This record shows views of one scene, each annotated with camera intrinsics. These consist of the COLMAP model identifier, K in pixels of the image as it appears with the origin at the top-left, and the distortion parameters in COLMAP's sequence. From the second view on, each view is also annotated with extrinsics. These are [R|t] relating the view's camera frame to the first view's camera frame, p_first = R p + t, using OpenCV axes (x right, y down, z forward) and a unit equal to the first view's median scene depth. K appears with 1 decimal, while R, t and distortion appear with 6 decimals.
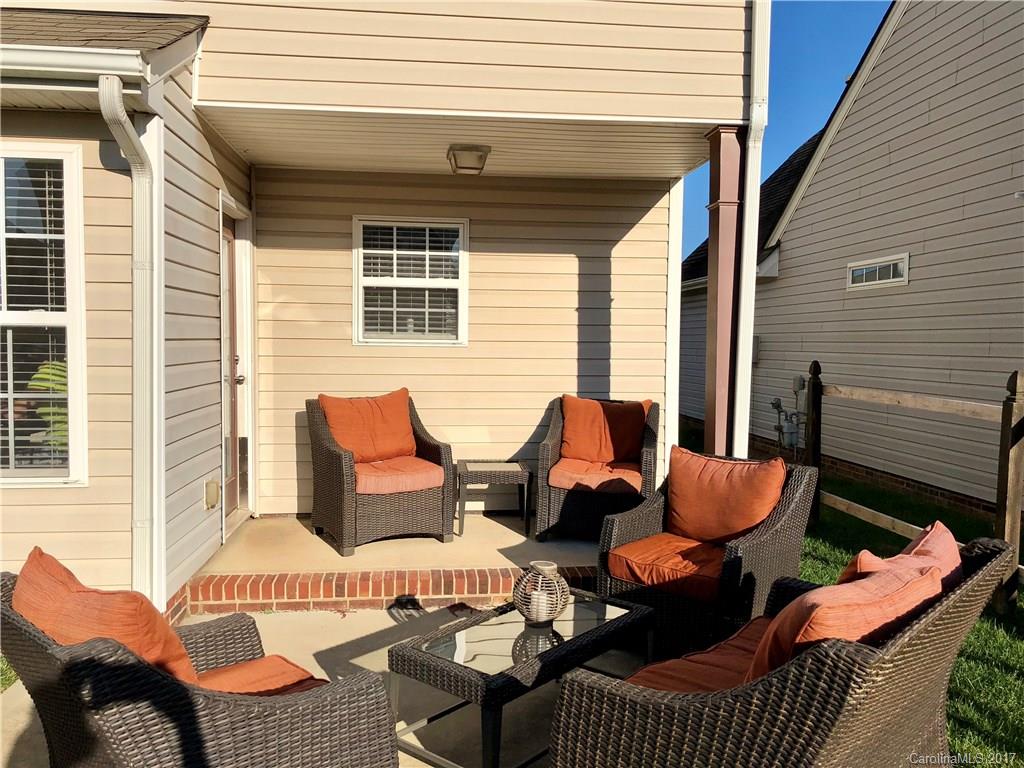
lens RADIAL K [[840.1, 0, 512.7], [0, 840.1, 383.4], [0, 0, 1]] dist [0.032965, -0.038482]
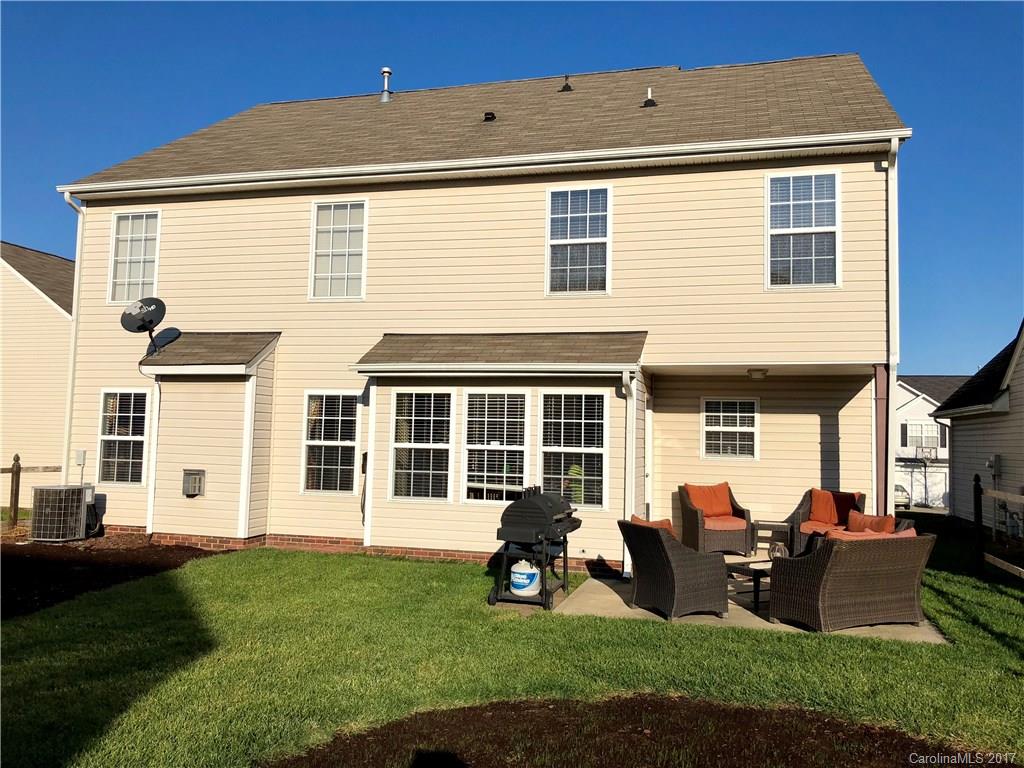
lens RADIAL K [[840.1, 0, 516.2], [0, 840.1, 380.4], [0, 0, 1]] dist [0.032965, -0.038482]
pose [[0.933460, -0.014641, -0.358382, 0.125925], [-0.030857, 0.992184, -0.120905, 0.023608], [0.357351, 0.123919, 0.925713, -1.061854]]
